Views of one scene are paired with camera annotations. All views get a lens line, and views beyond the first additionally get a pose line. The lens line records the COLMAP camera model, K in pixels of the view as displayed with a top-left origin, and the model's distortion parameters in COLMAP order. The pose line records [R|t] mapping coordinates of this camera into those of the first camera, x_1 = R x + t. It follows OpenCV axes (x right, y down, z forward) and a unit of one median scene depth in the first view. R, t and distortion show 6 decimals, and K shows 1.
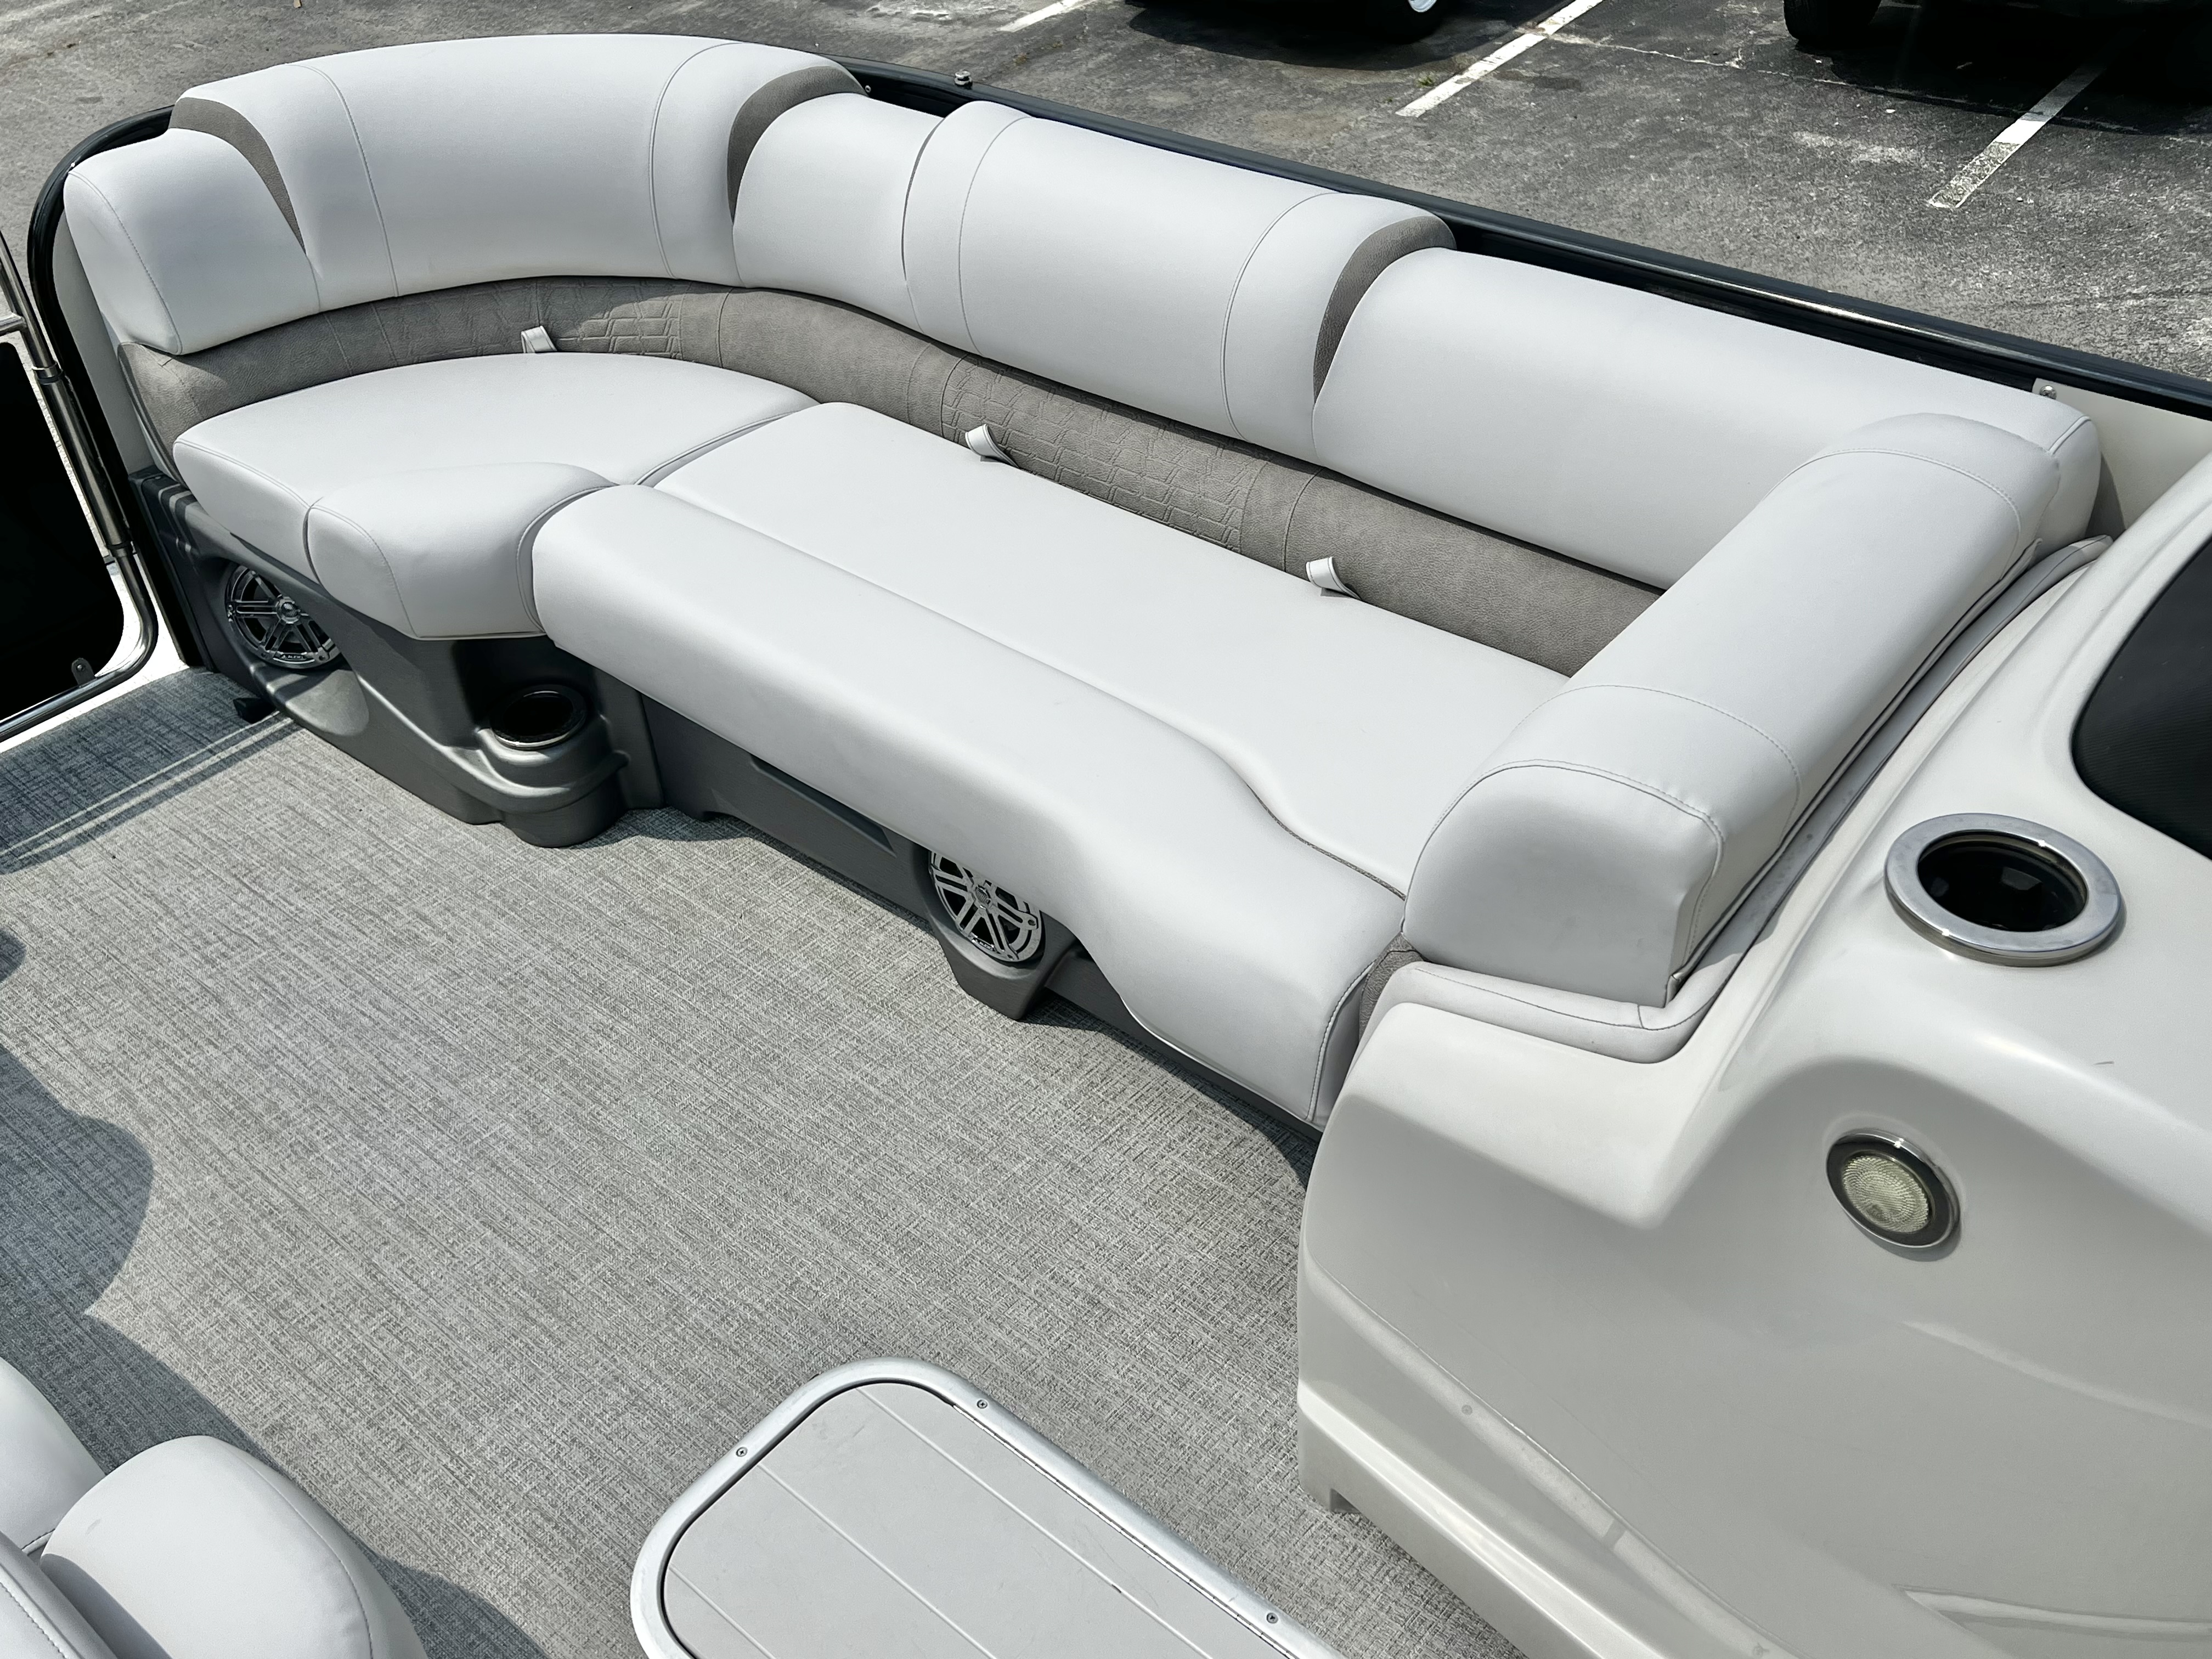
lens RADIAL K [[1953.2, 0, 1120.0], [0, 1953.2, 838.3], [0, 0, 1]] dist [0.027621, -0.013784]
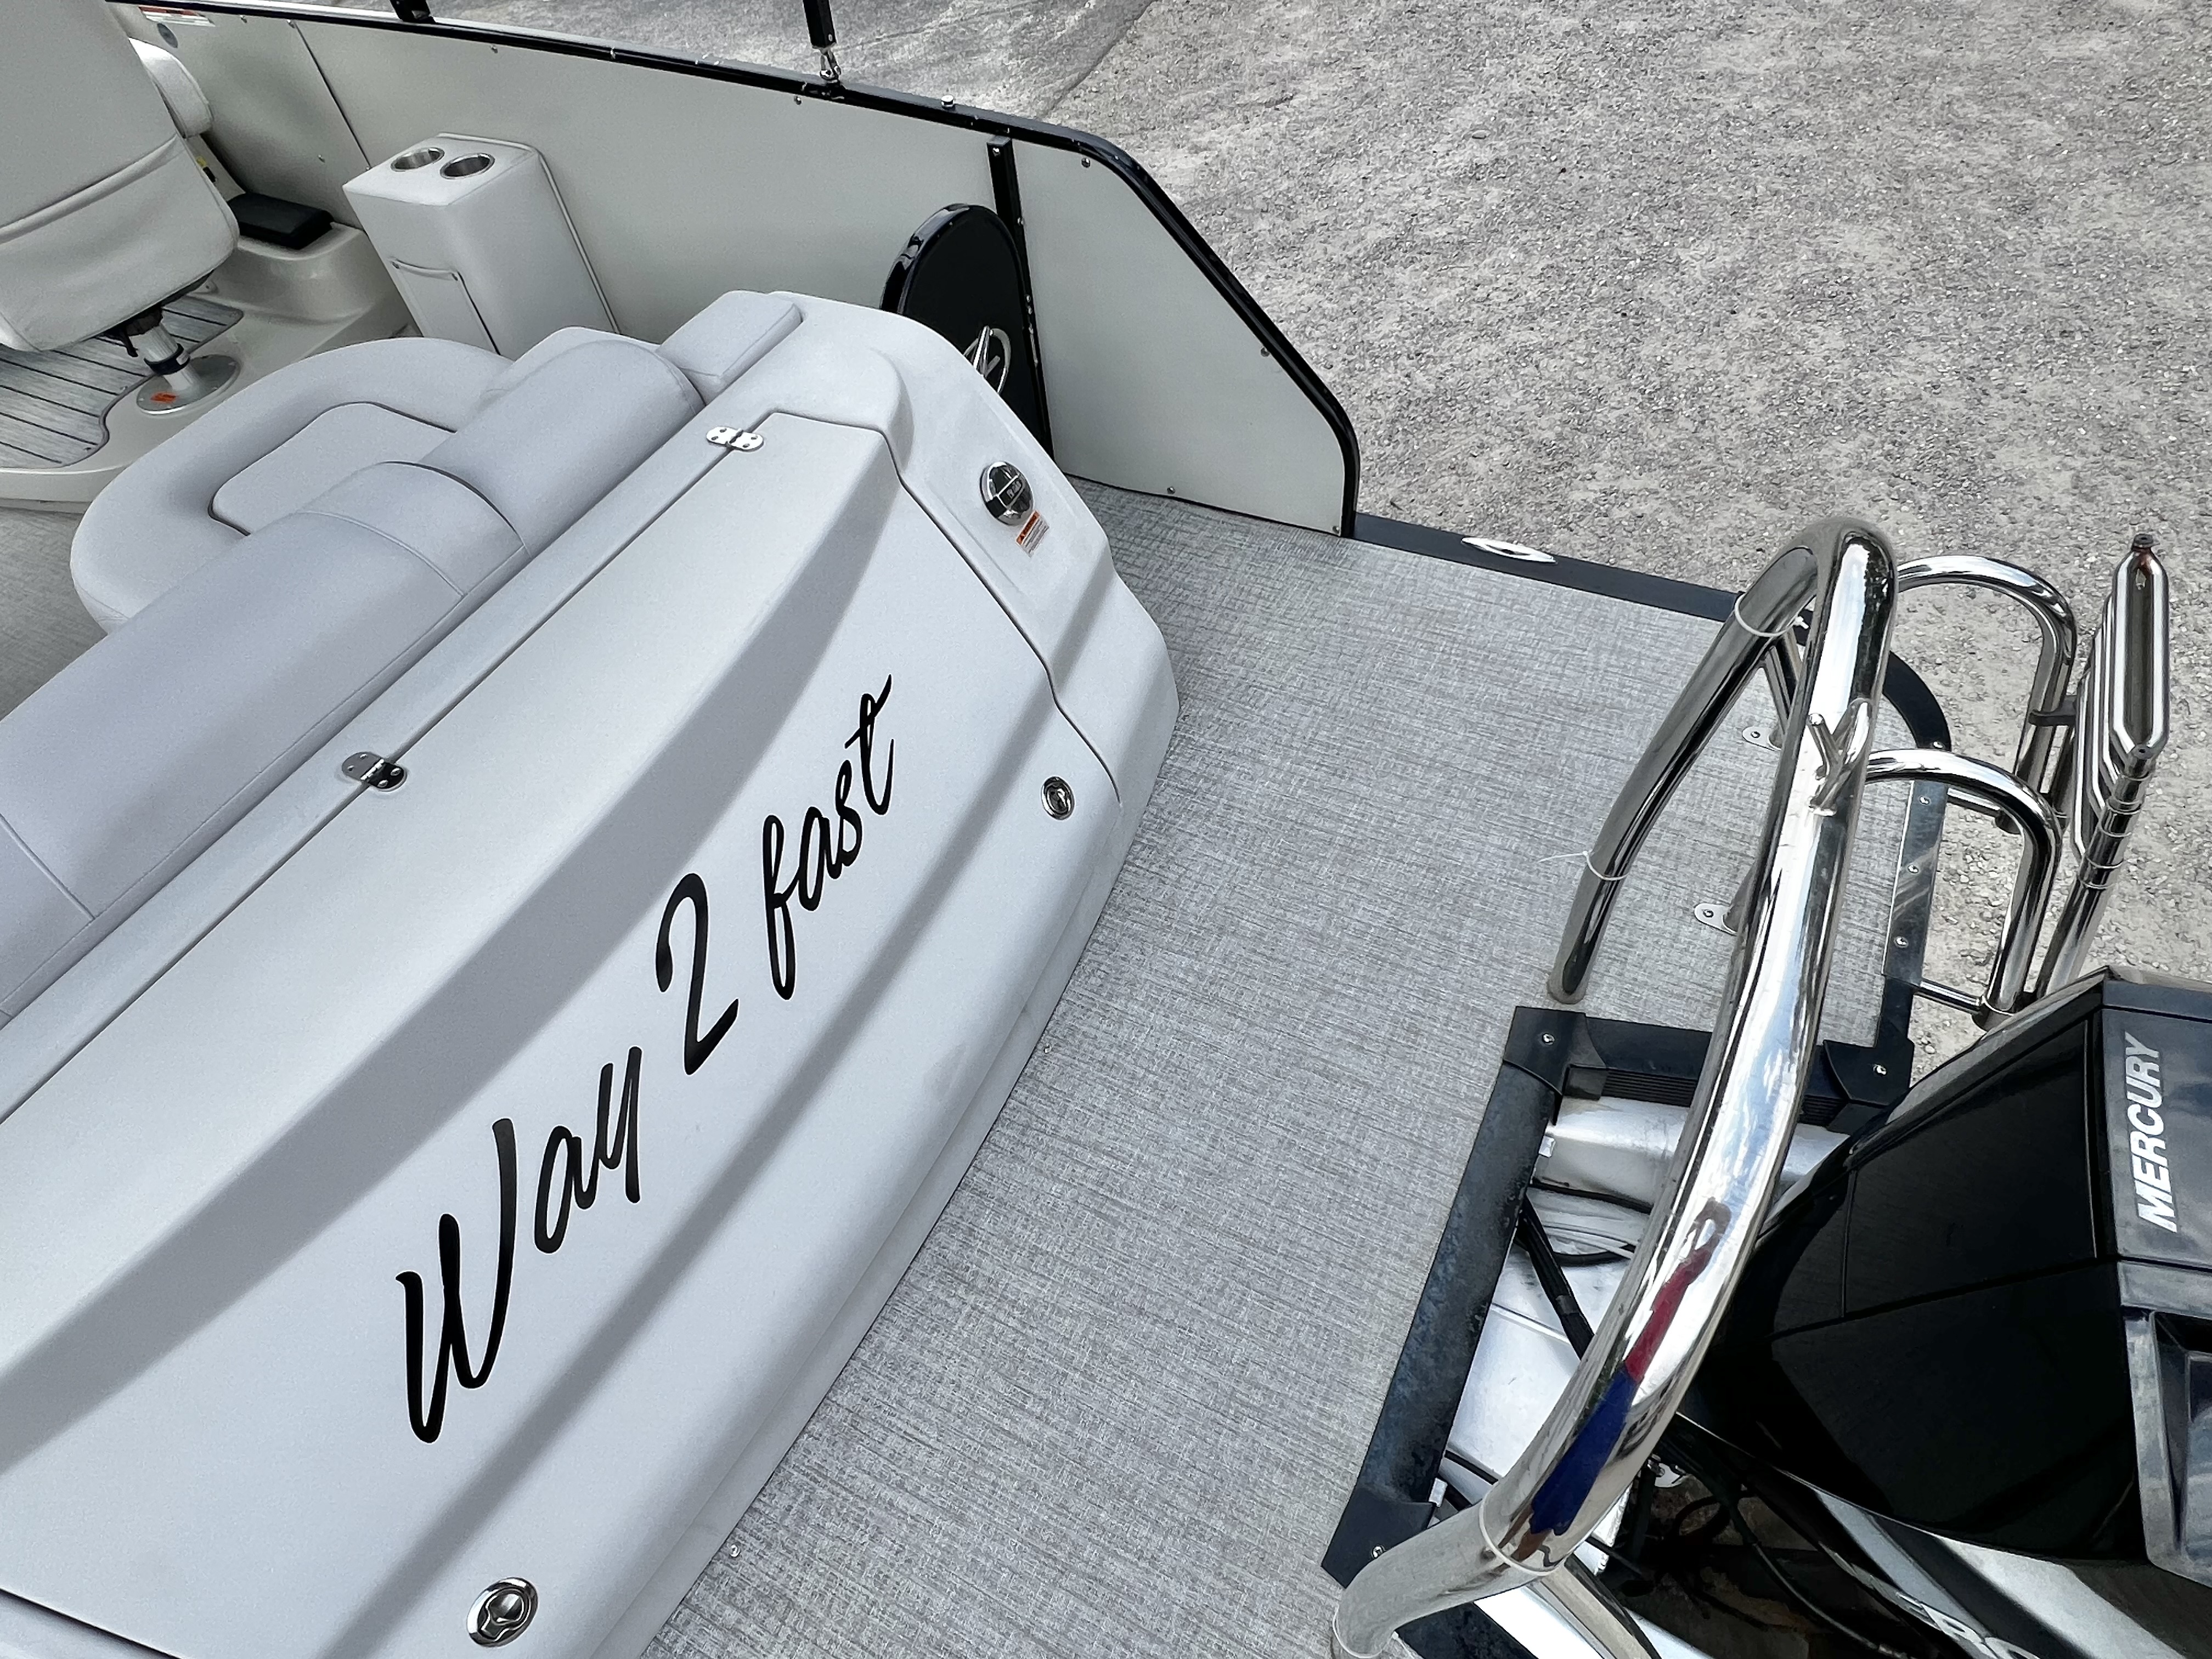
lens RADIAL K [[1247.4, 0, 1100.9], [0, 1247.4, 836.1], [0, 0, 1]] dist [-0.002742, 0.001018]
pose [[0.971219, -0.217568, 0.096944, 1.230902], [0.192934, 0.957261, 0.215473, 0.642348], [-0.139681, -0.190568, 0.971686, -0.874703]]
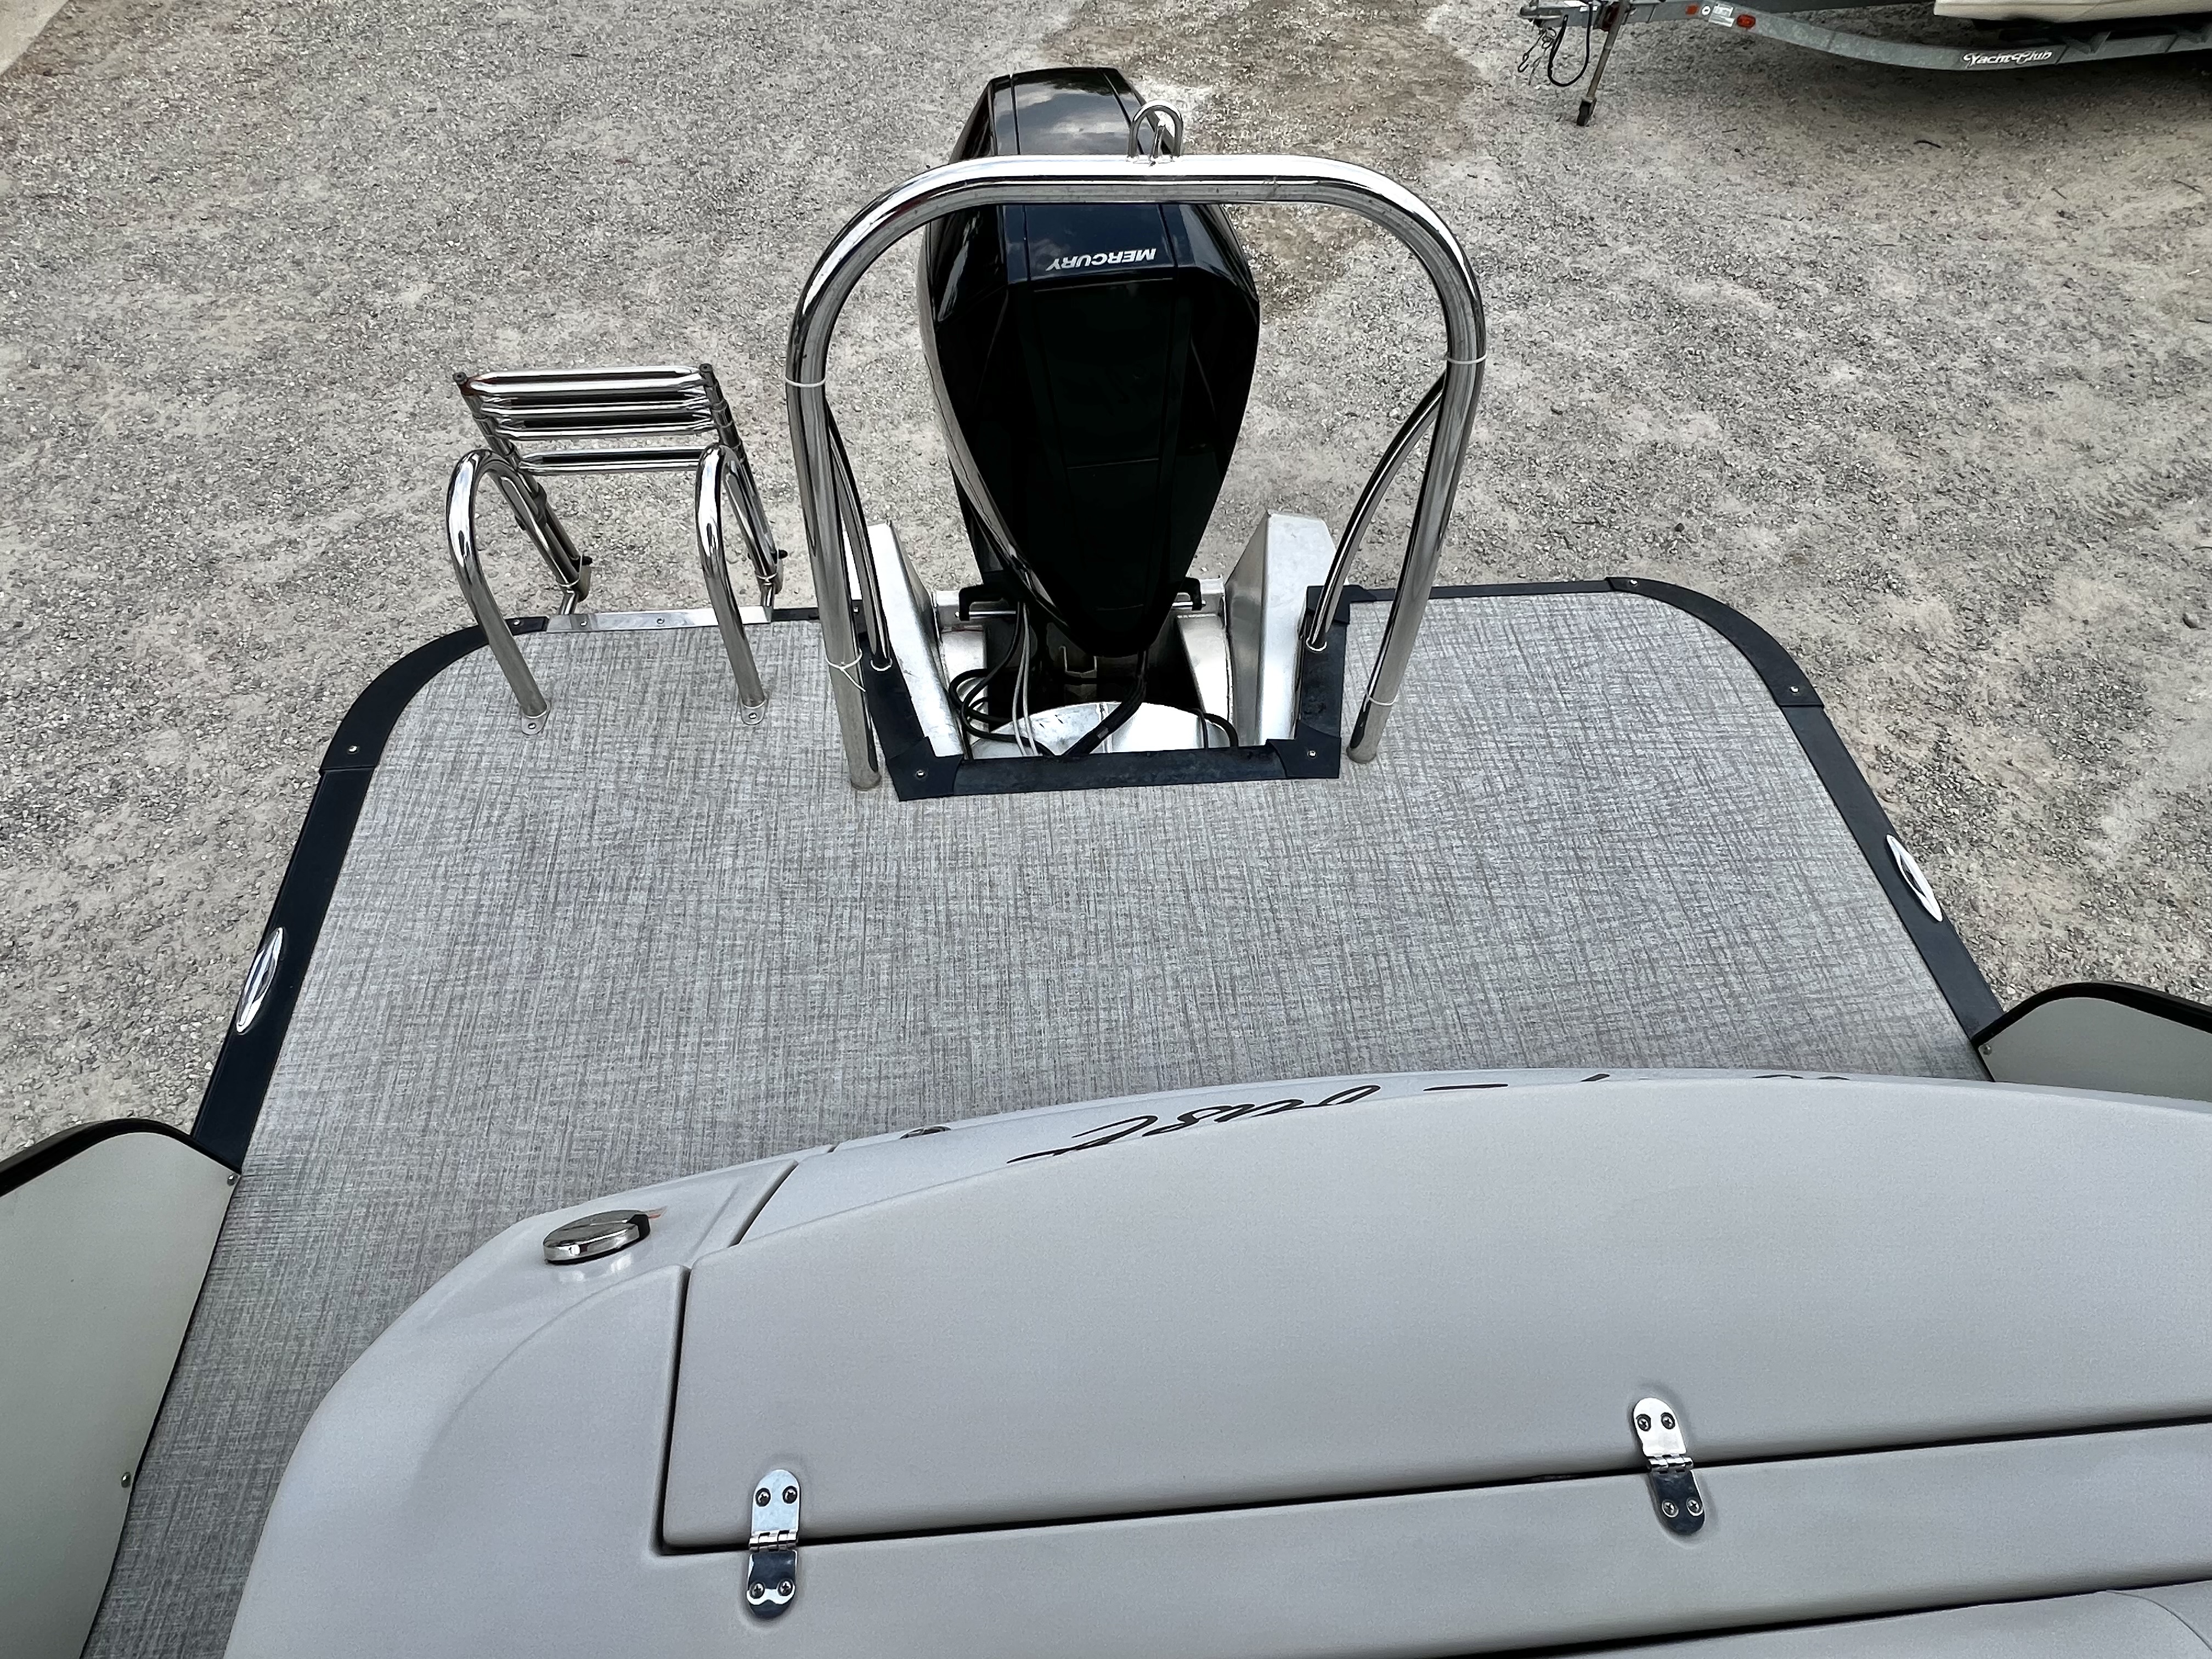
lens RADIAL K [[1157.0, 0, 1101.2], [0, 1157.0, 836.7], [0, 0, 1]] dist [-0.000685, -0.000292]
pose [[-0.717247, -0.561189, 0.413067, 1.075610], [0.430751, 0.108882, 0.895878, 0.303936], [-0.547733, 0.820495, 0.163637, -0.446518]]
